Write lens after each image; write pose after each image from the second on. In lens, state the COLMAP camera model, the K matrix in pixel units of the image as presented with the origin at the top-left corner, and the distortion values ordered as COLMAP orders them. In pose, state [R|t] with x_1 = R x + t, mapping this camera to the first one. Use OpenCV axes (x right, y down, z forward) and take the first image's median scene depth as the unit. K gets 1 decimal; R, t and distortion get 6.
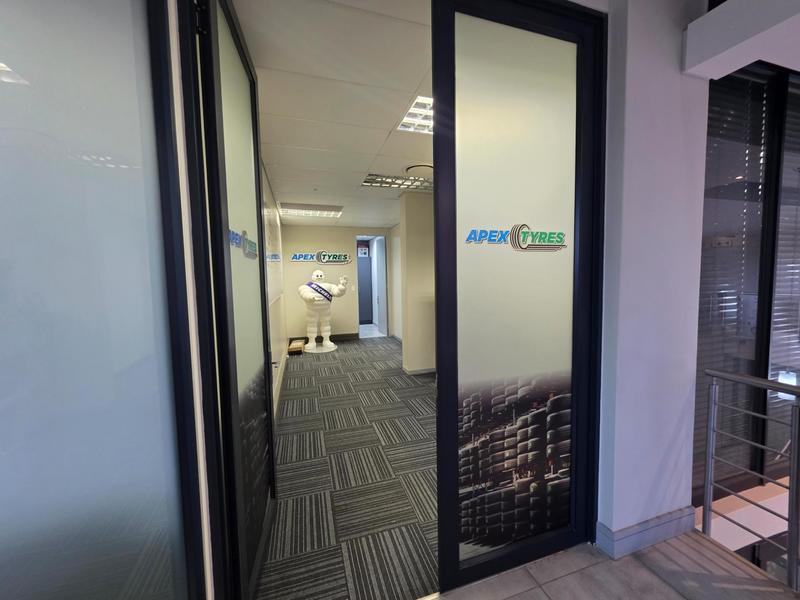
lens RADIAL K [[318.6, 0, 400.0], [0, 318.6, 300.0], [0, 0, 1]] dist [0.000175, 0.000114]
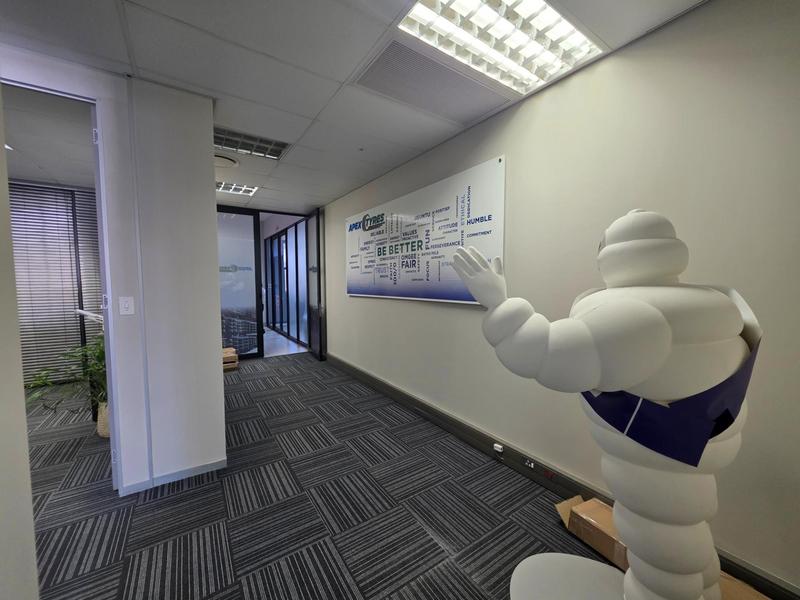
lens RADIAL K [[318.6, 0, 400.0], [0, 318.6, 300.0], [0, 0, 1]] dist [0.000175, 0.000114]
pose [[-0.956868, 0.037664, -0.288072, -0.144241], [0.000323, 0.991699, 0.128584, -0.117915], [0.290523, 0.122945, -0.948937, 1.931838]]
